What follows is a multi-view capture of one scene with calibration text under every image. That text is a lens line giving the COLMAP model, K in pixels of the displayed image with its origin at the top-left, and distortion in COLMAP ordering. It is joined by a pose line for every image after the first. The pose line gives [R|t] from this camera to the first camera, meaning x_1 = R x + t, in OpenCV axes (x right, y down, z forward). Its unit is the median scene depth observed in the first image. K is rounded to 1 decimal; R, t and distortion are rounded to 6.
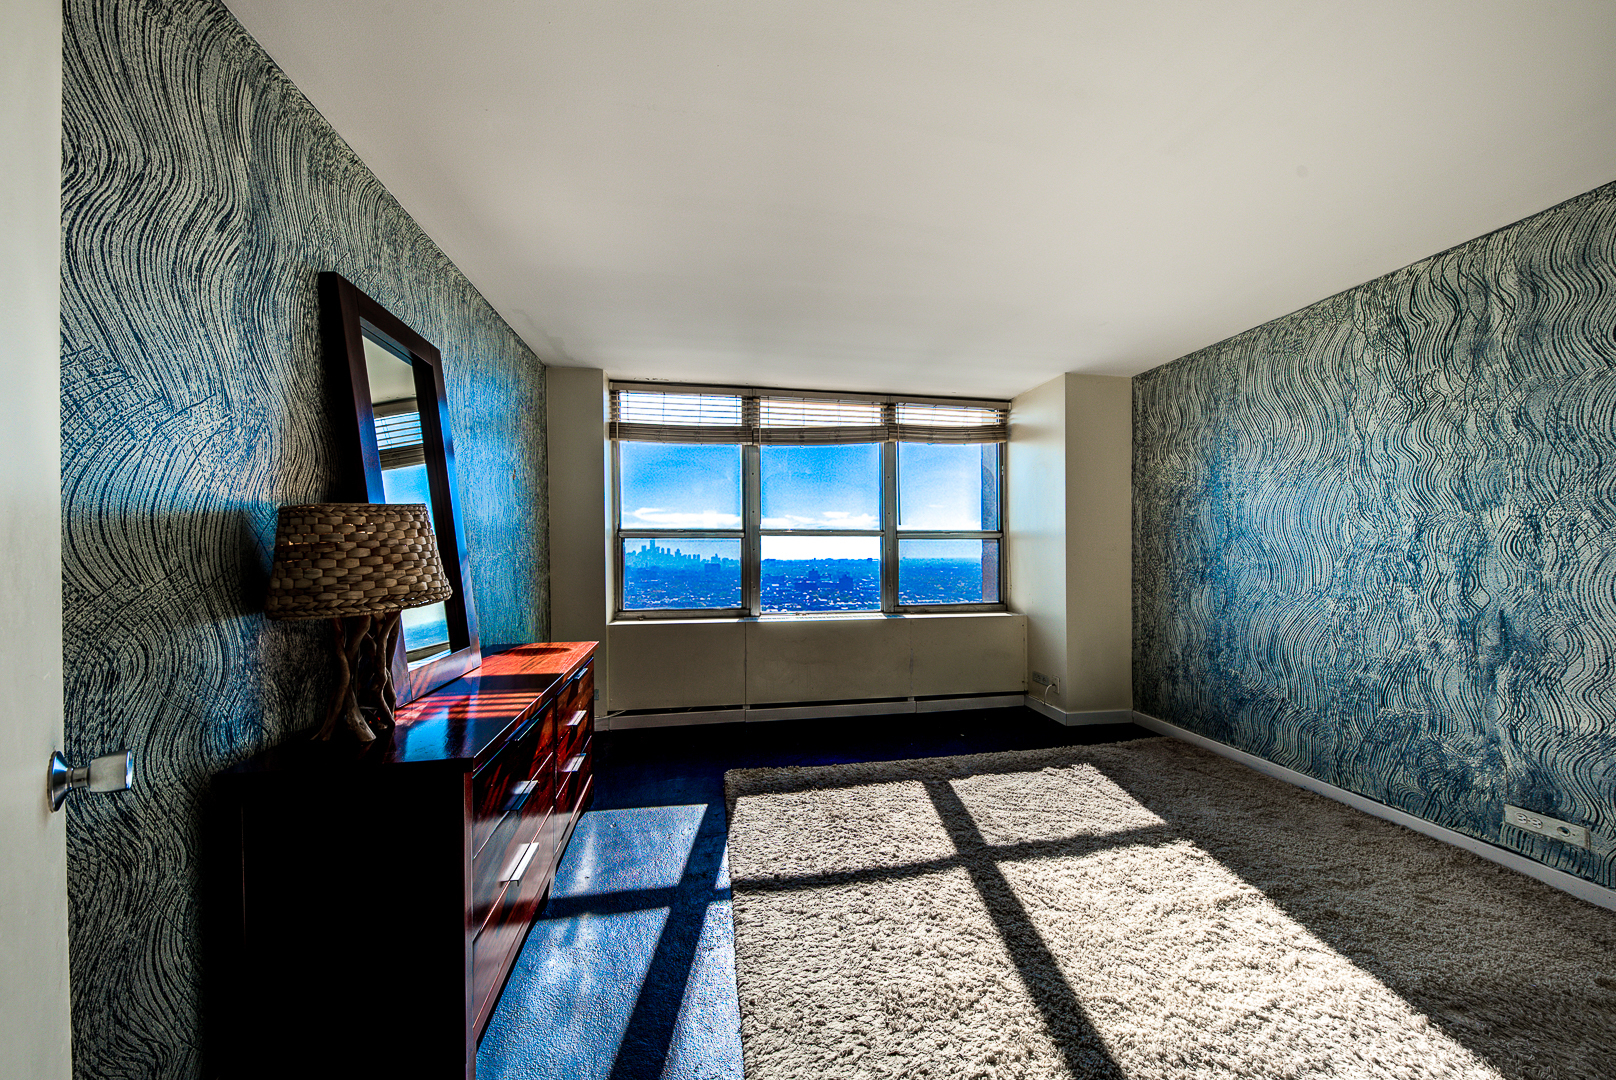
lens RADIAL K [[556.3, 0, 820.7], [0, 556.3, 559.1], [0, 0, 1]] dist [0.014808, -0.008175]
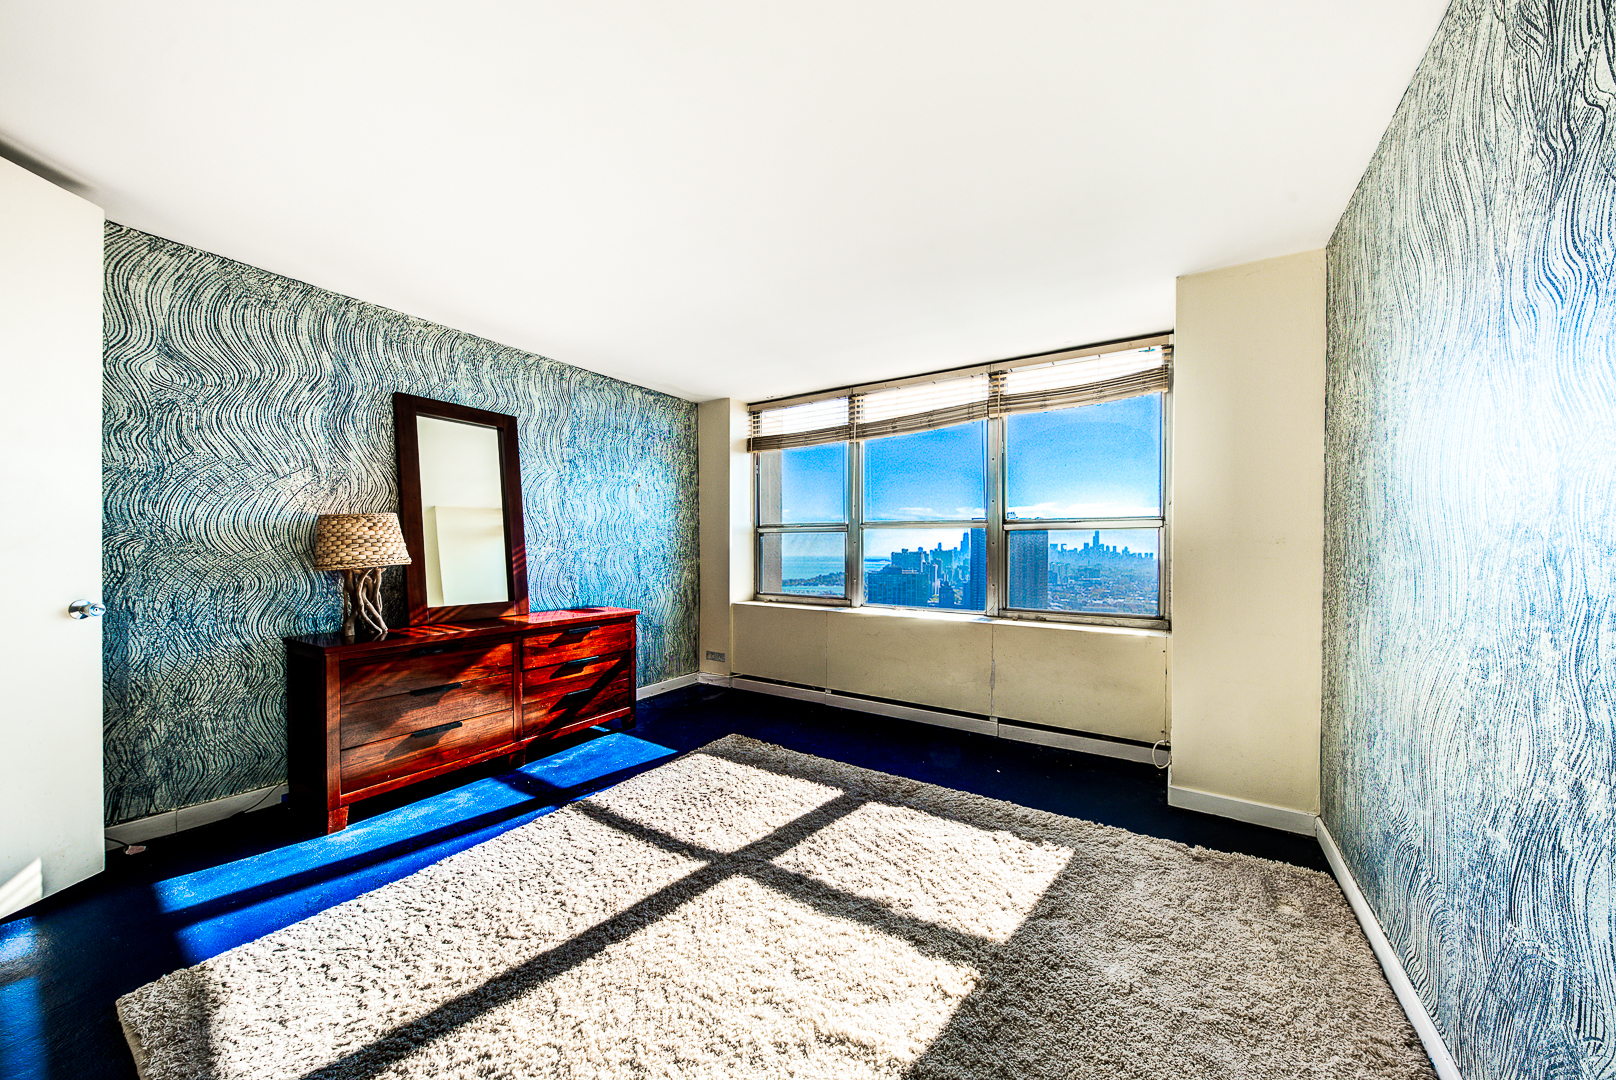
lens RADIAL K [[543.8, 0, 821.5], [0, 543.8, 556.4], [0, 0, 1]] dist [0.015461, -0.006837]
pose [[0.741905, 0.017452, -0.670278, 0.934876], [-0.016392, 0.999835, 0.007889, 0.003547], [0.670305, 0.005135, 0.742068, 0.381607]]
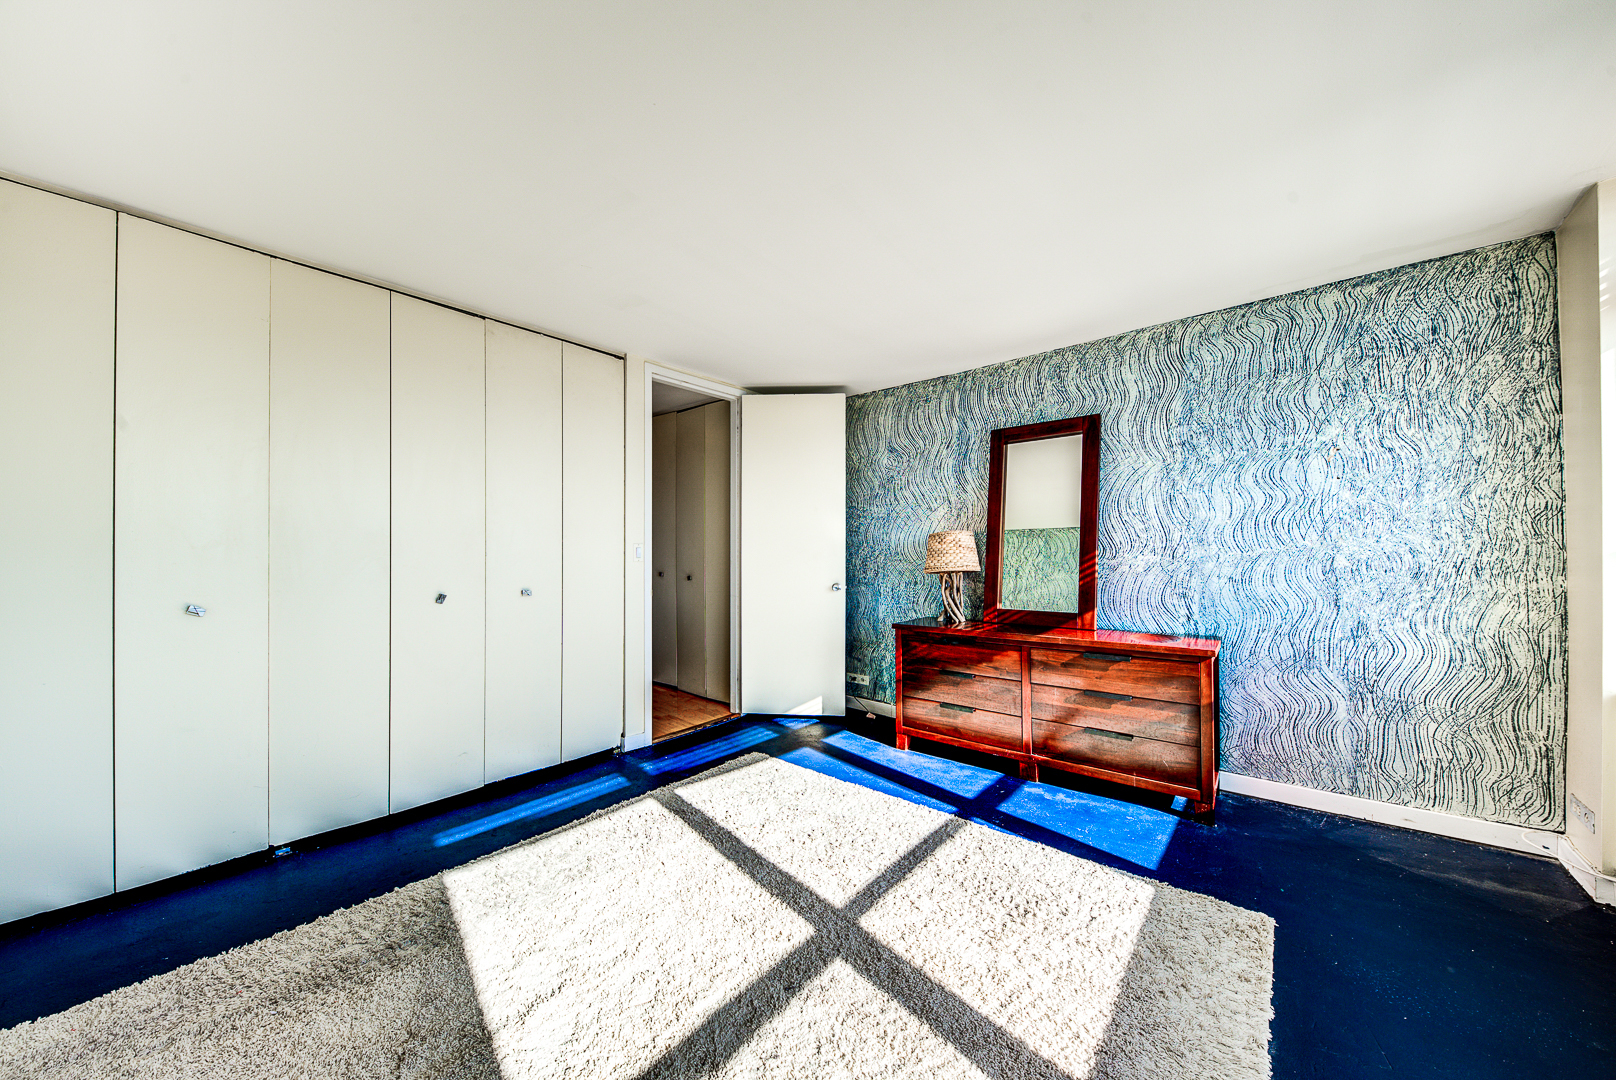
lens RADIAL K [[556.3, 0, 820.7], [0, 556.3, 559.1], [0, 0, 1]] dist [0.014808, -0.008175]
pose [[-0.764930, 0.005953, -0.644086, 0.753005], [-0.003448, 0.999905, 0.013337, -0.003821], [0.644104, 0.012423, -0.764837, 1.492614]]
